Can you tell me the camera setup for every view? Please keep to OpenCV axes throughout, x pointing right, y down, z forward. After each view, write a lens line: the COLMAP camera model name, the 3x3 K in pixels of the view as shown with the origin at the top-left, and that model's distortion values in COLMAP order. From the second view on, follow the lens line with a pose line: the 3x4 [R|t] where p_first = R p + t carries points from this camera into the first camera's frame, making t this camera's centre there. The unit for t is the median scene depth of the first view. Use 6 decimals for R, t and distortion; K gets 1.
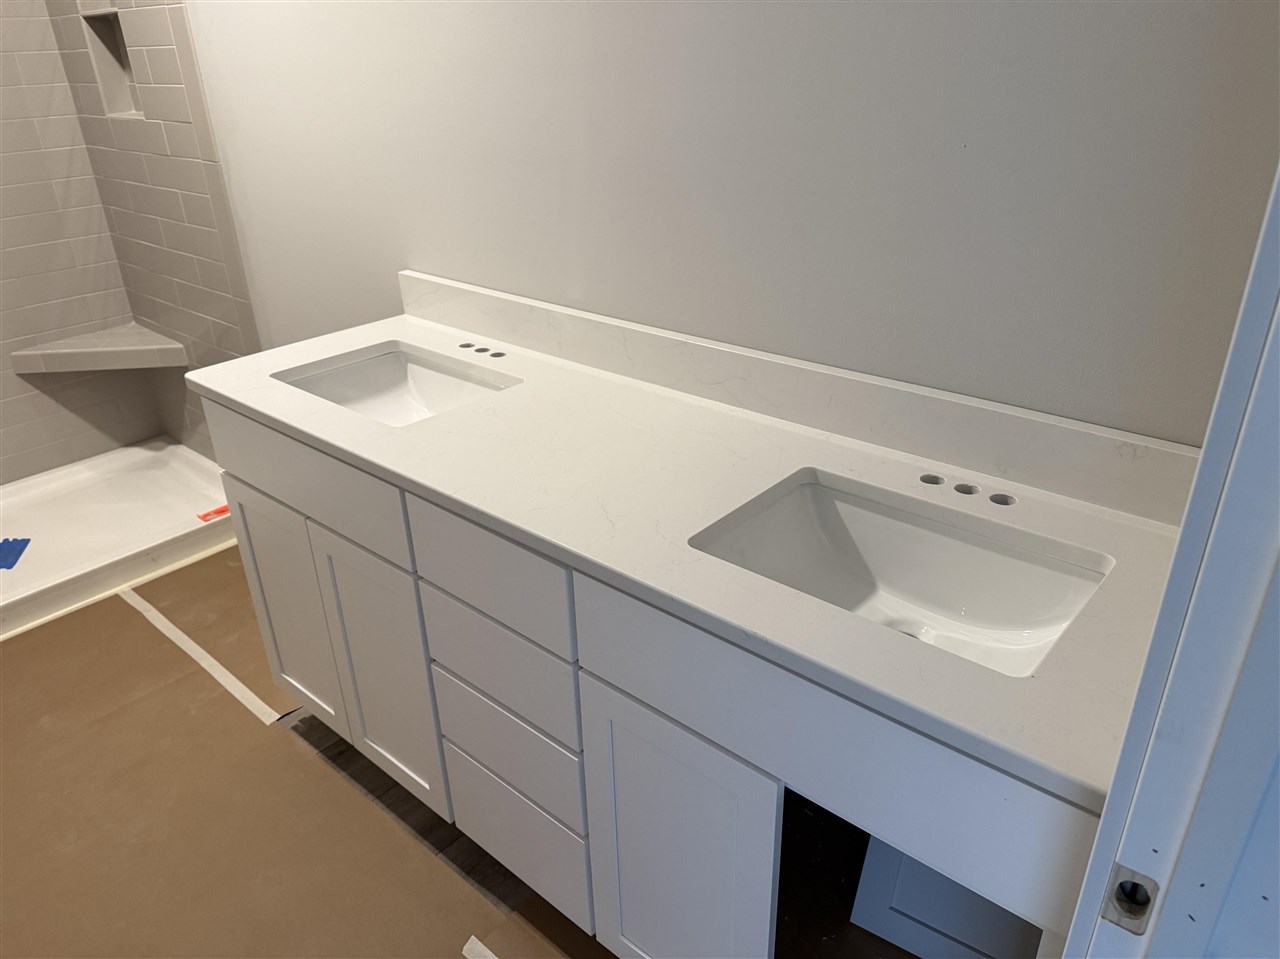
lens RADIAL K [[903.1, 0, 625.1], [0, 903.1, 481.5], [0, 0, 1]] dist [-0.005808, -0.000682]
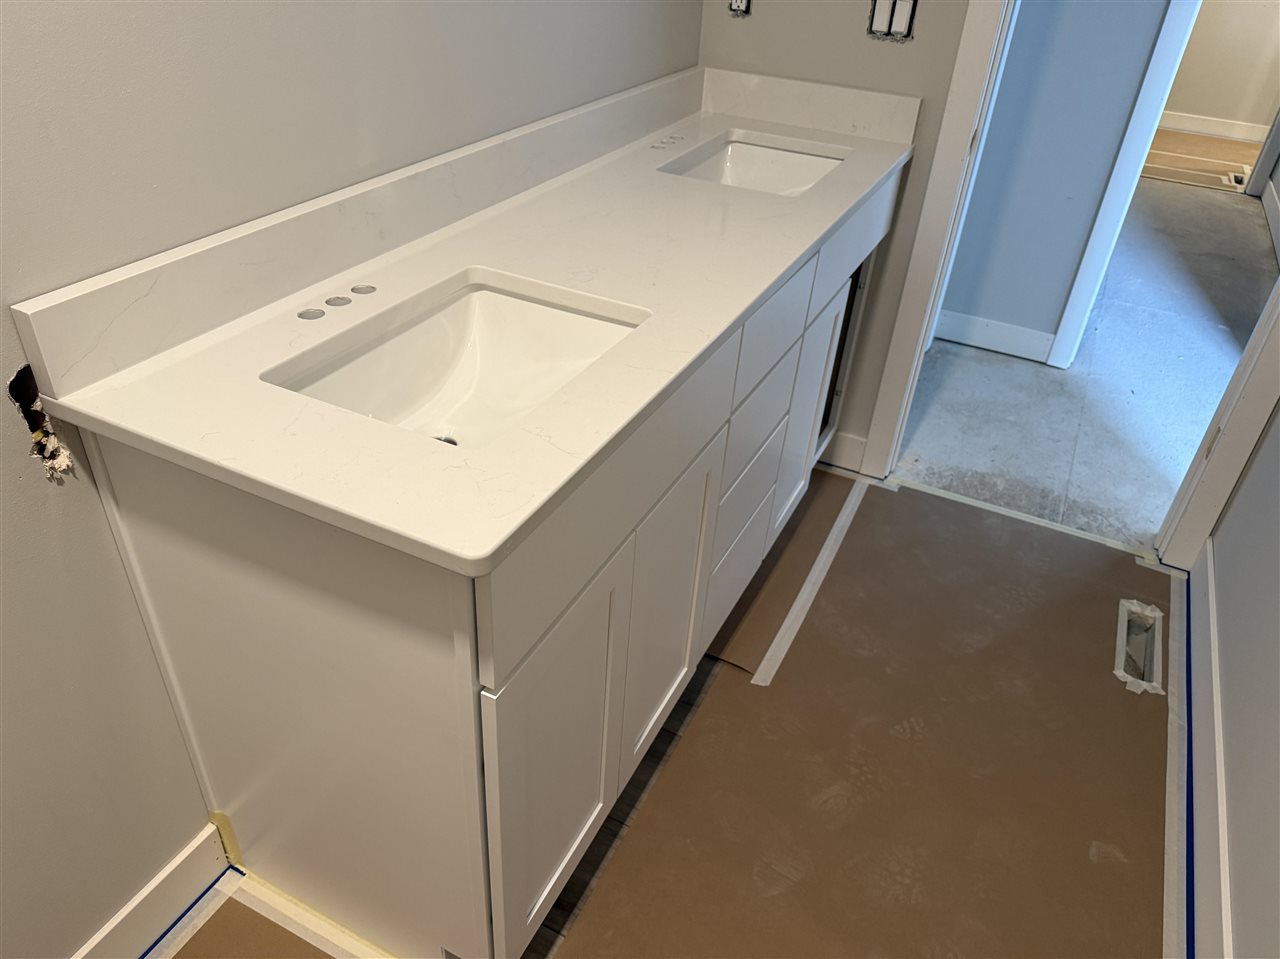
lens RADIAL K [[903.1, 0, 633.0], [0, 903.1, 479.4], [0, 0, 1]] dist [0.117620, -0.122530]
pose [[-0.264494, -0.531774, 0.804524, -0.829247], [0.385894, 0.706176, 0.593634, -0.373791], [-0.883815, 0.467474, 0.018429, 0.899262]]
